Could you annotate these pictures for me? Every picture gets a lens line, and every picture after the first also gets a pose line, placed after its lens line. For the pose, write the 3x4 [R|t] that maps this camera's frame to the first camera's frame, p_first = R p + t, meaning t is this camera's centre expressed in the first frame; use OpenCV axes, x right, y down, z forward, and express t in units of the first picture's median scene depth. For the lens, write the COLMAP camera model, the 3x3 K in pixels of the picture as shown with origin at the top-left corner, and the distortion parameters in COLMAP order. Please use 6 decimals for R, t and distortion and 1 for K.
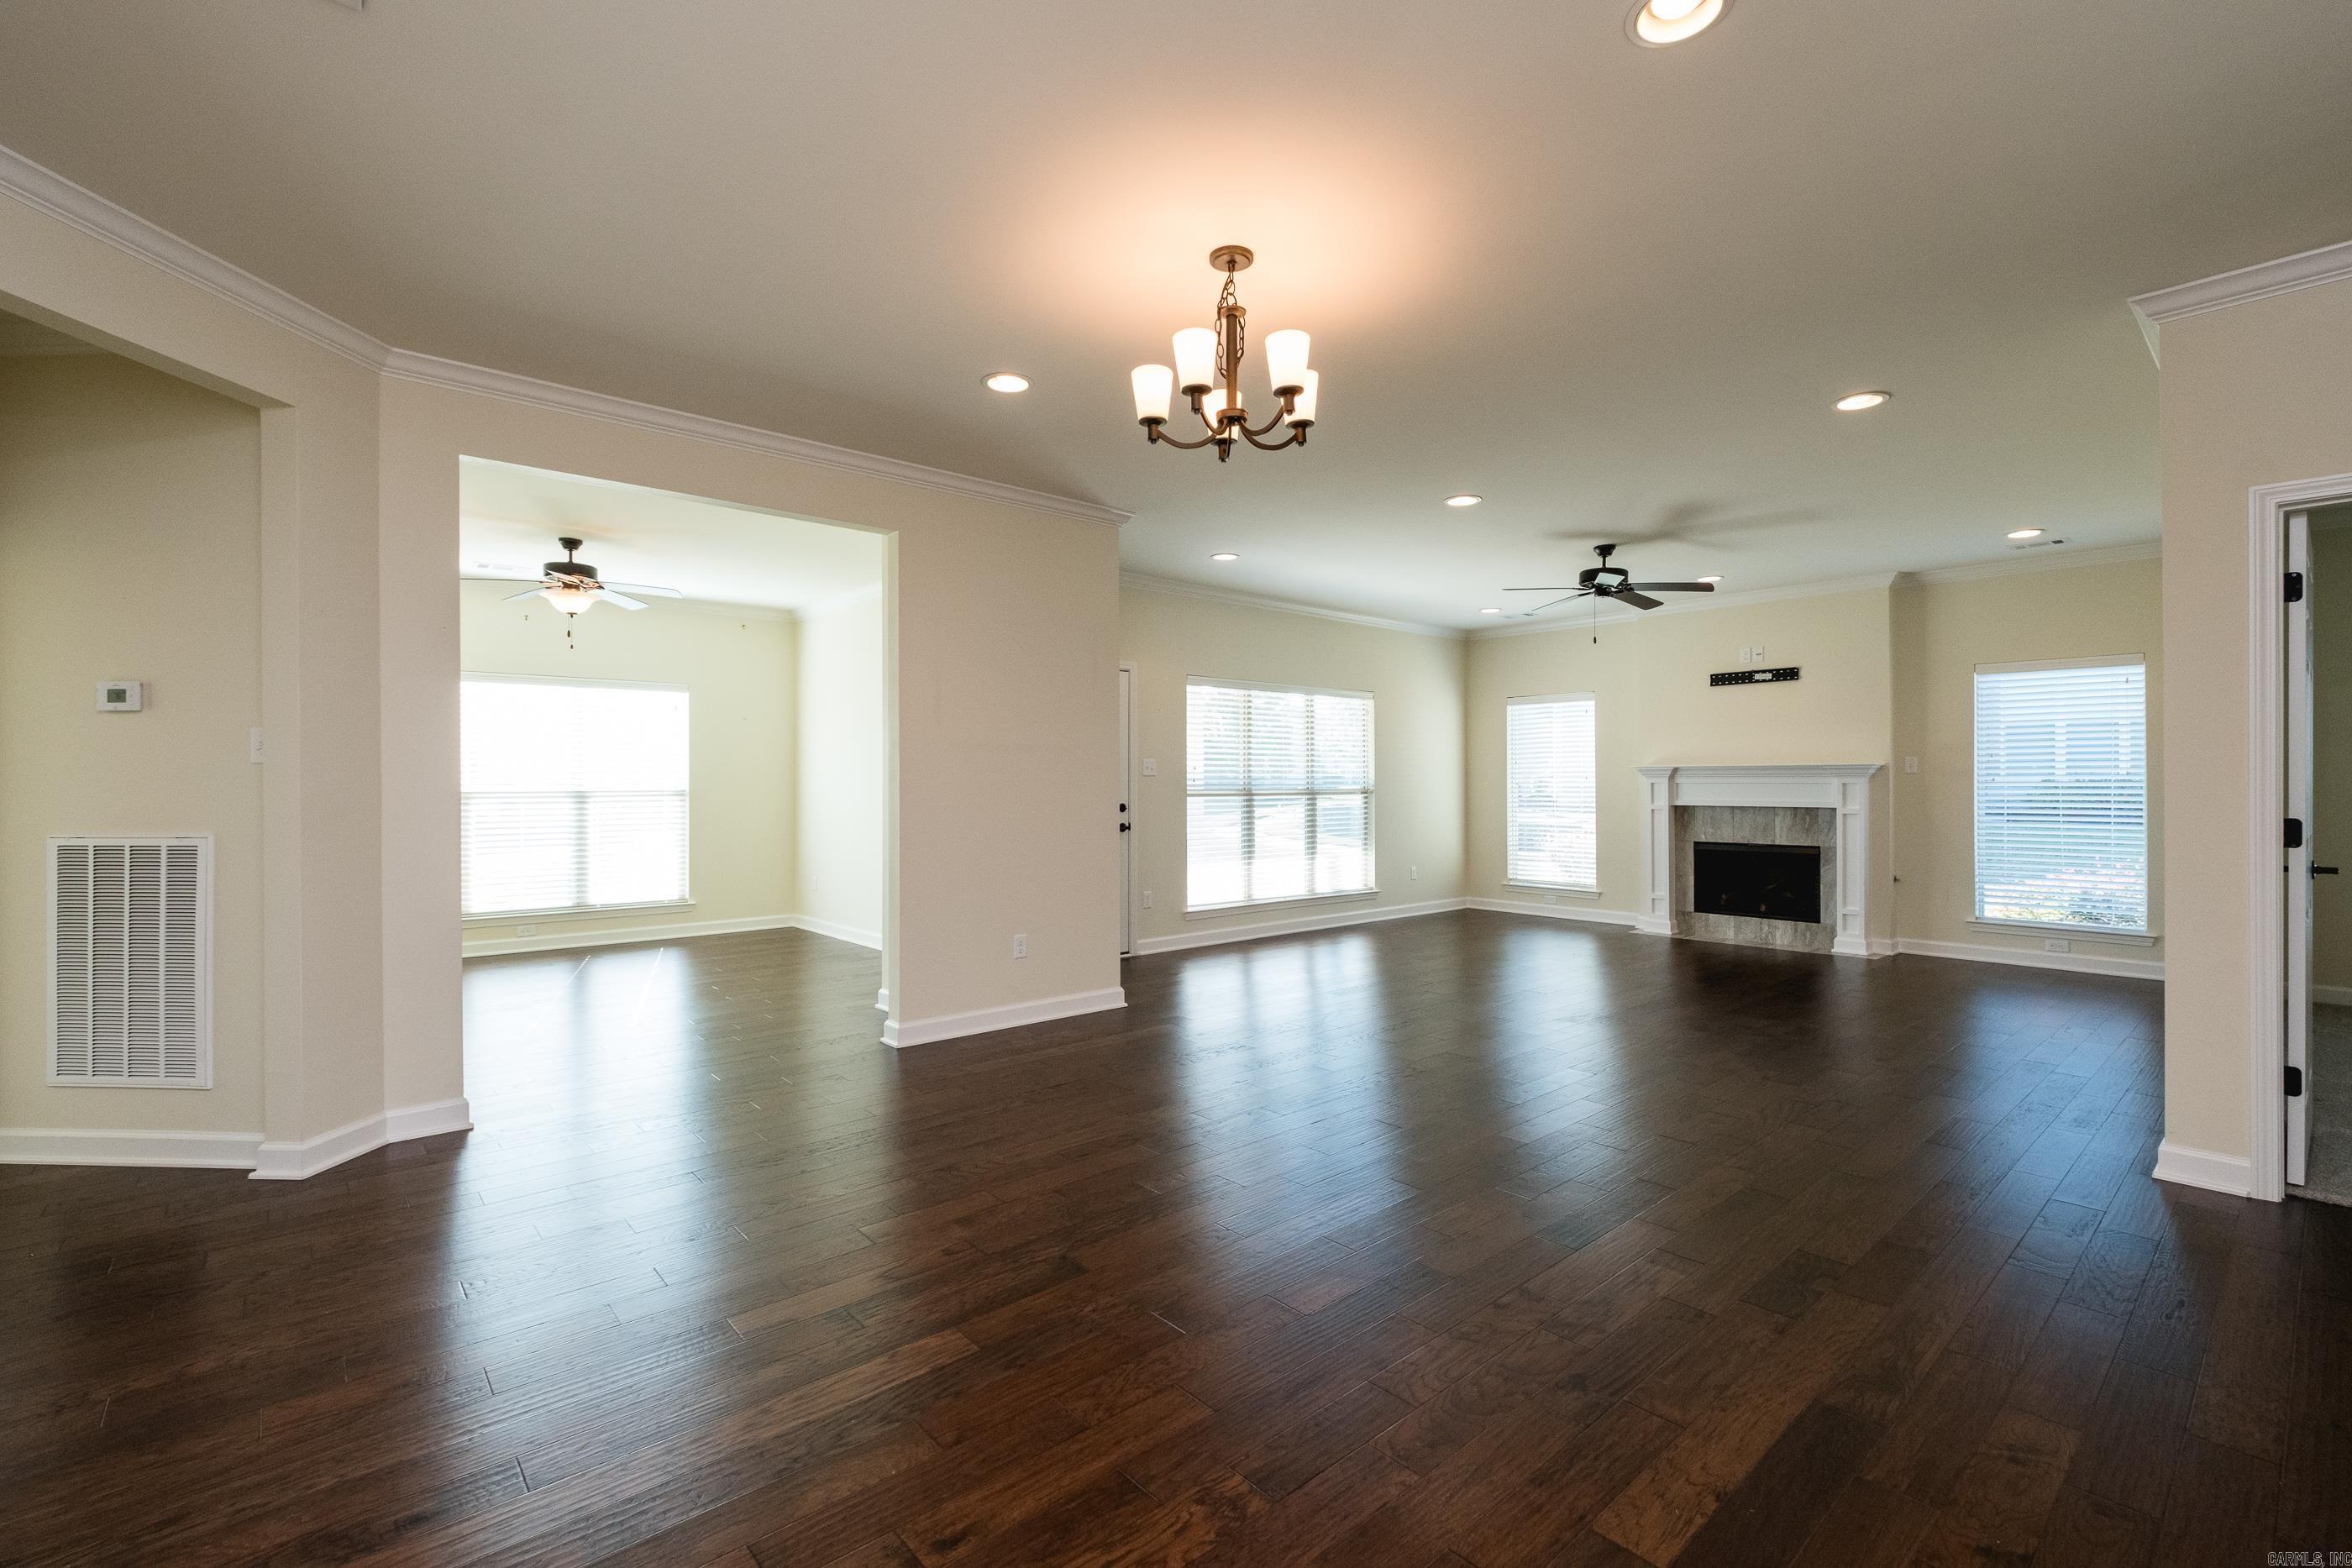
lens RADIAL K [[1034.7, 0, 1181.6], [0, 1034.7, 788.6], [0, 0, 1]] dist [0.001642, 0.000220]
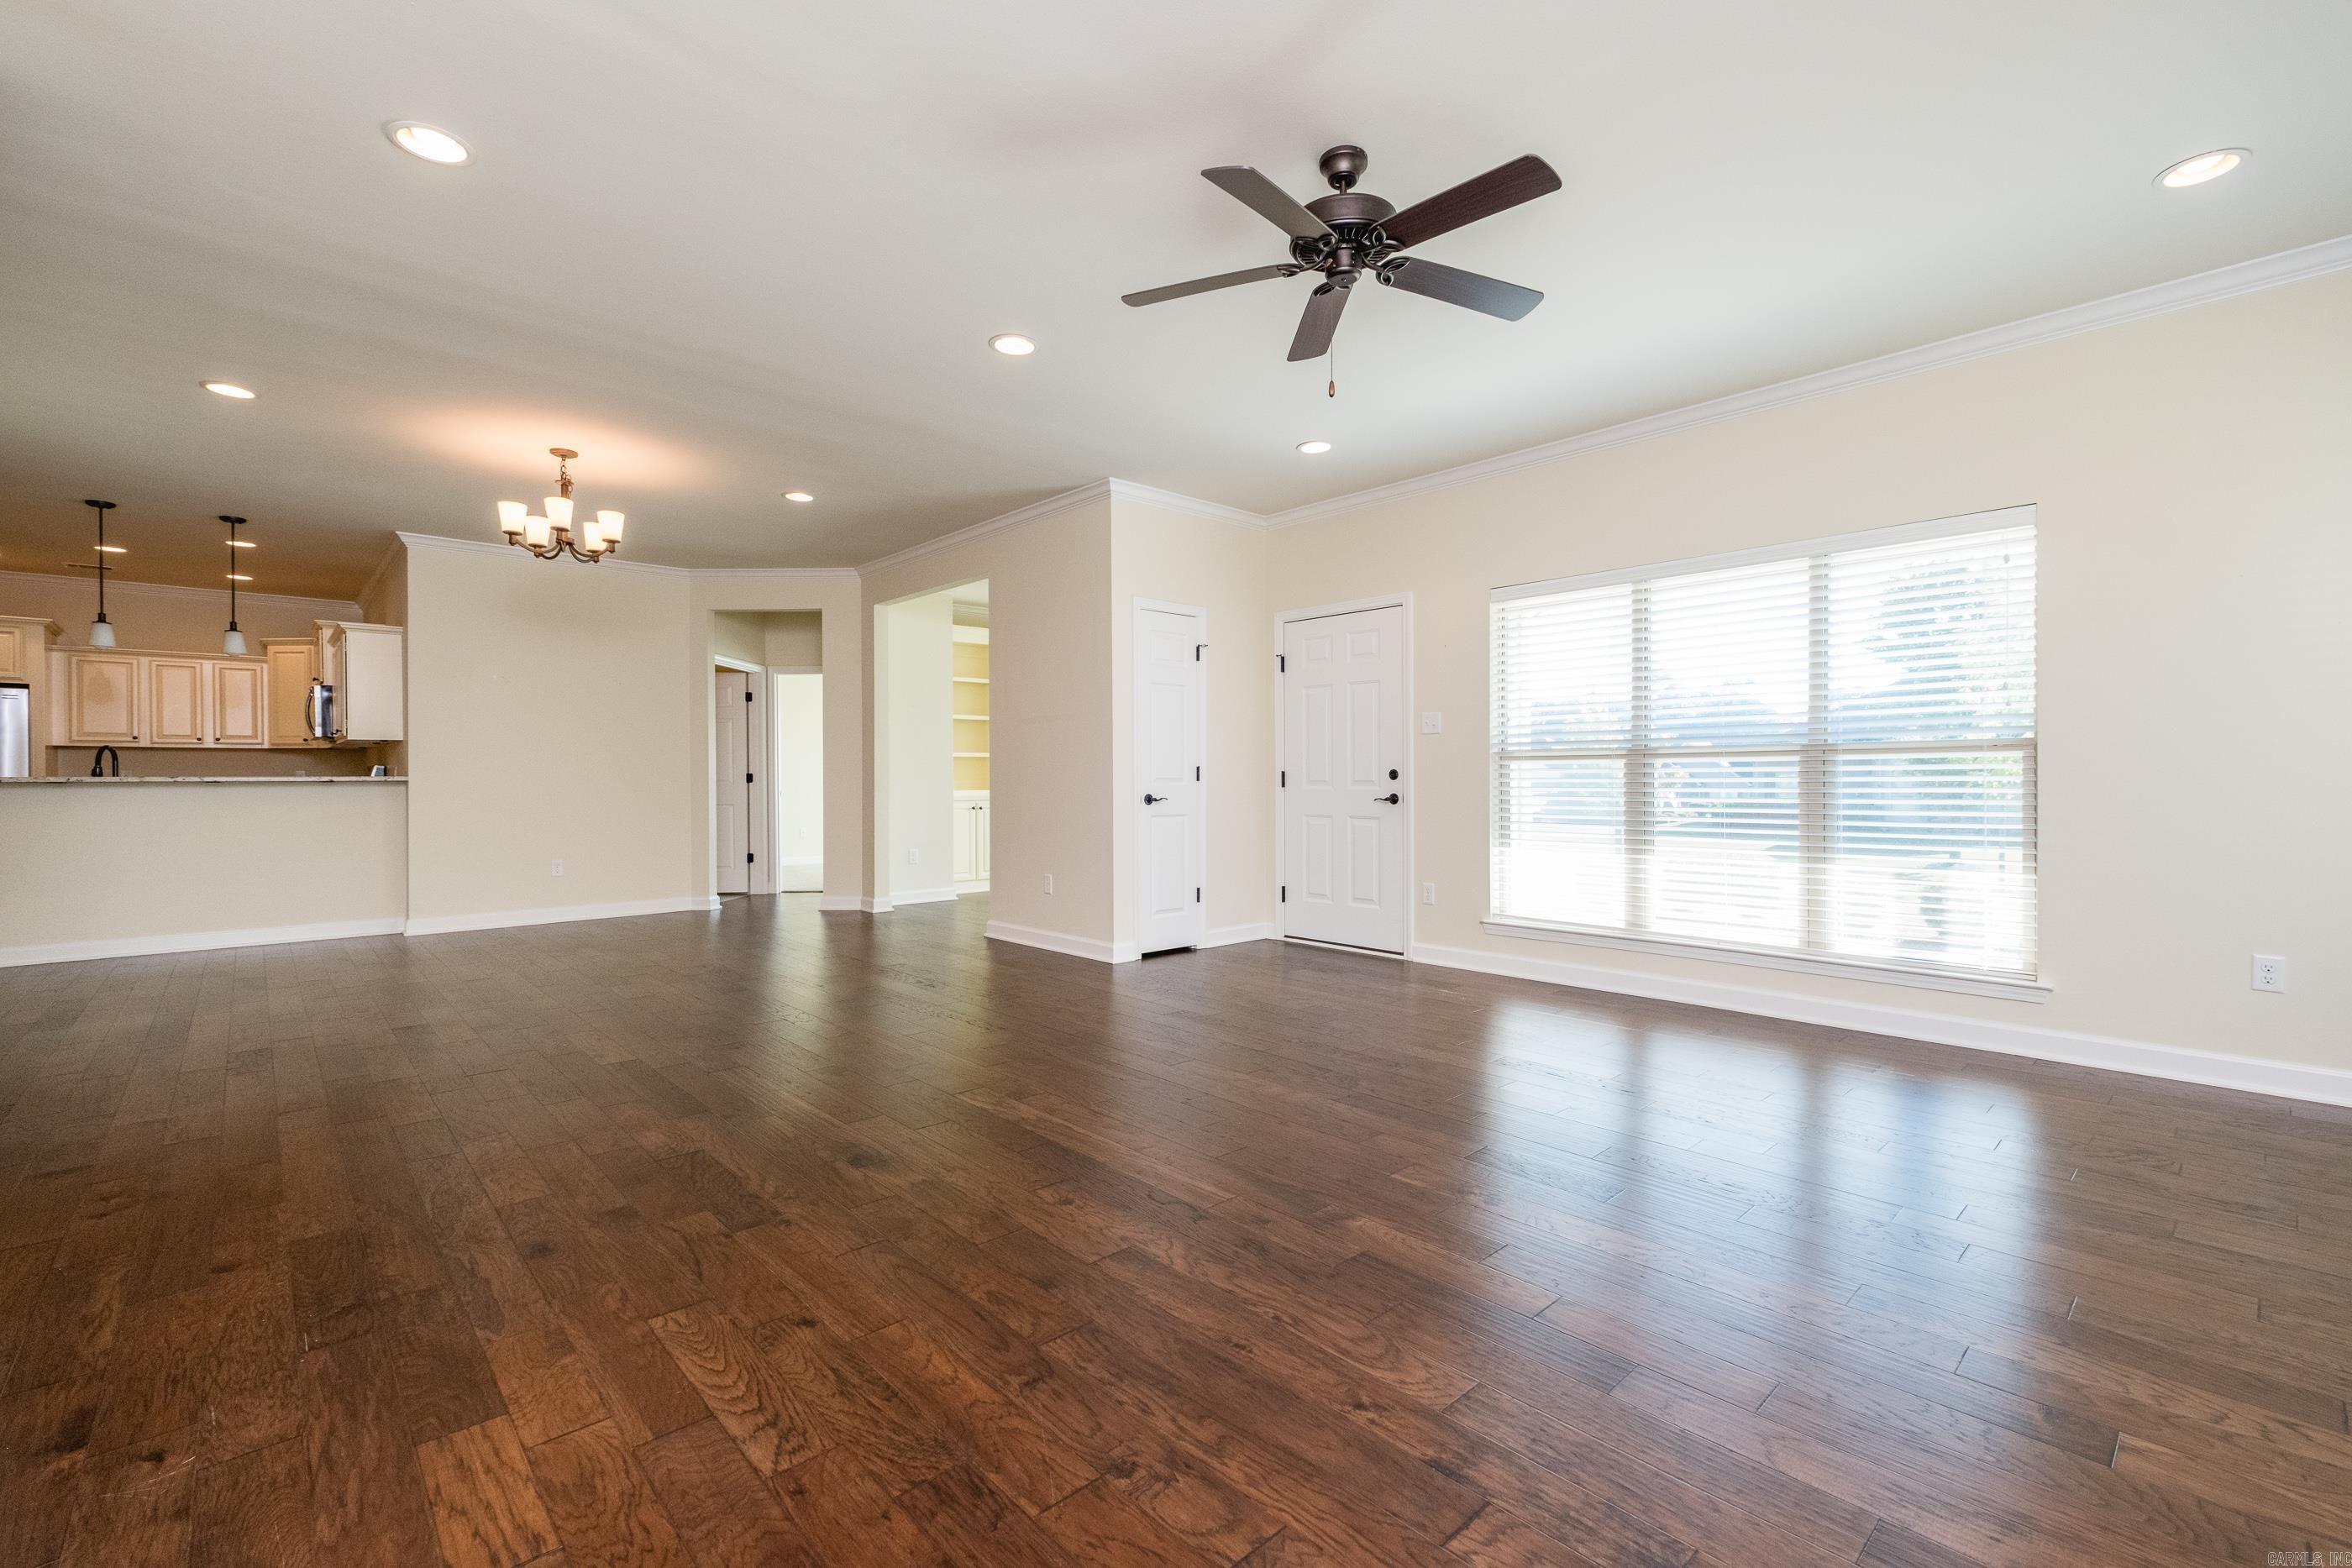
lens RADIAL K [[1009.7, 0, 1190.2], [0, 1009.7, 782.9], [0, 0, 1]] dist [-0.003077, -0.000214]
pose [[0.029422, 0.007714, -0.999537, 0.667829], [0.001230, 0.999969, 0.007754, 0.016938], [0.999566, -0.001457, 0.029412, 0.739150]]
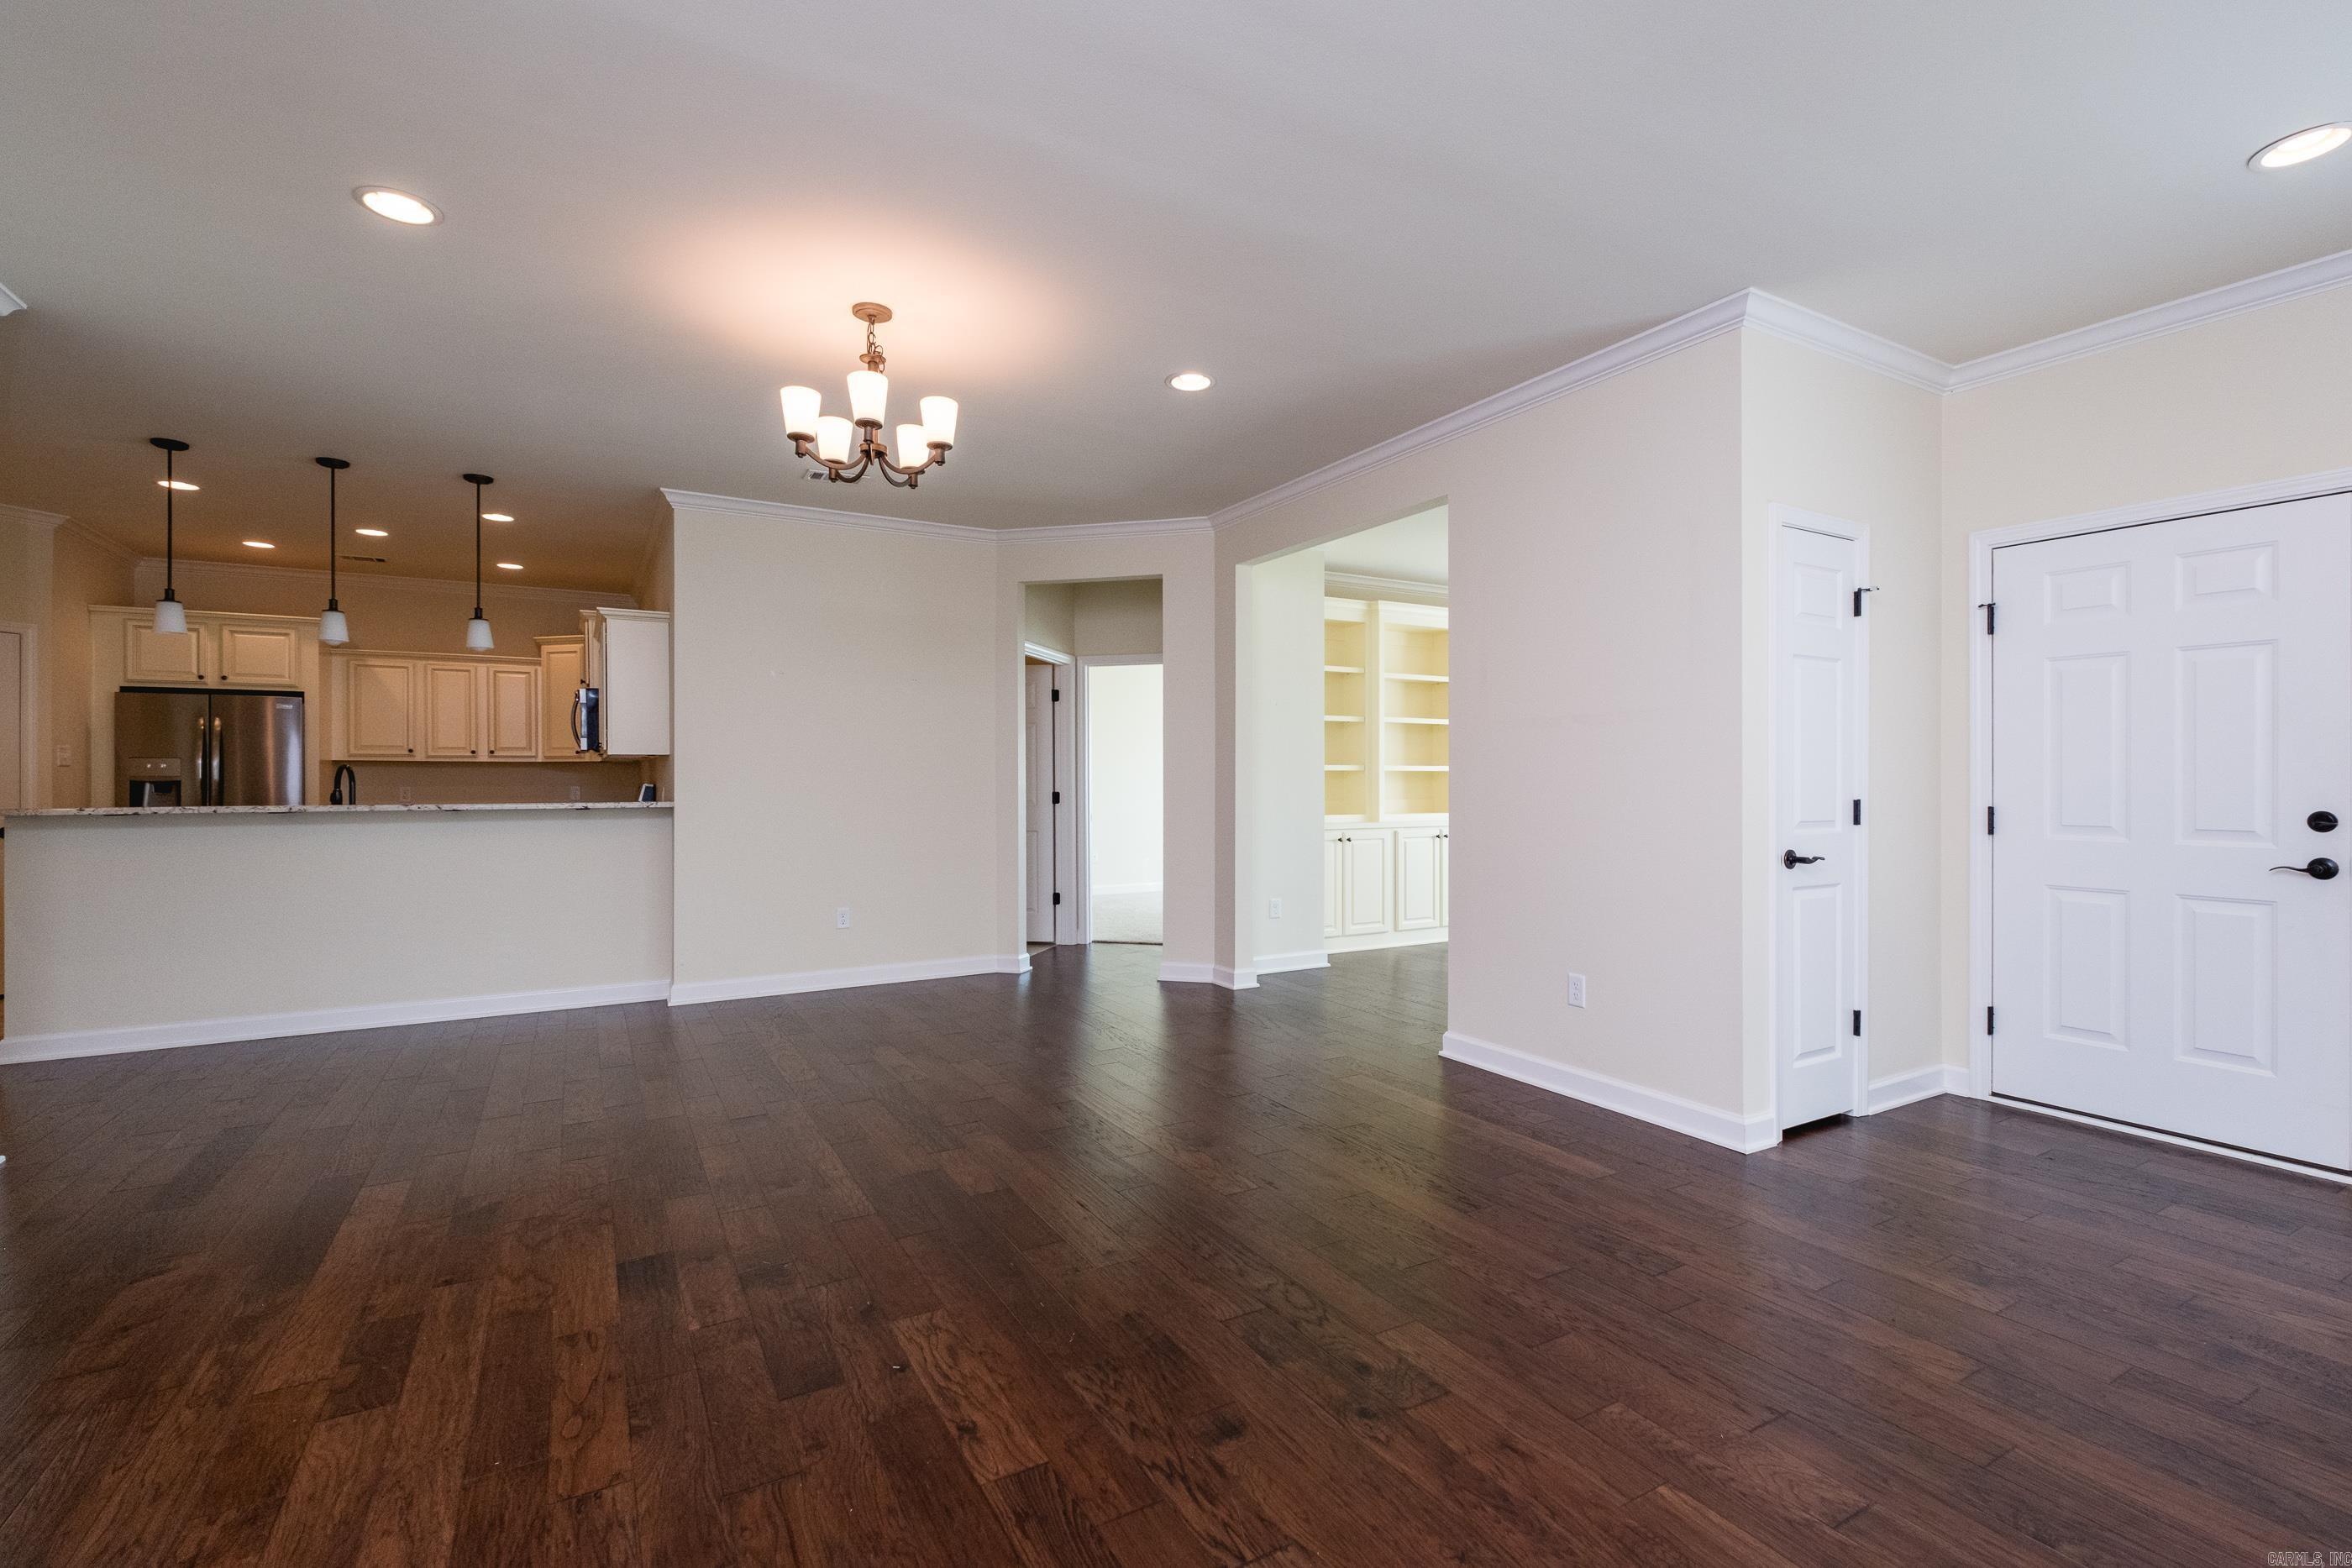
lens RADIAL K [[1048.9, 0, 1184.5], [0, 1048.9, 775.3], [0, 0, 1]] dist [0.002917, 0.000309]
pose [[-0.195595, -0.000374, -0.980685, 0.411159], [0.000035, 1.000000, -0.000389, -0.000021], [0.980685, -0.000111, -0.195595, 0.570824]]
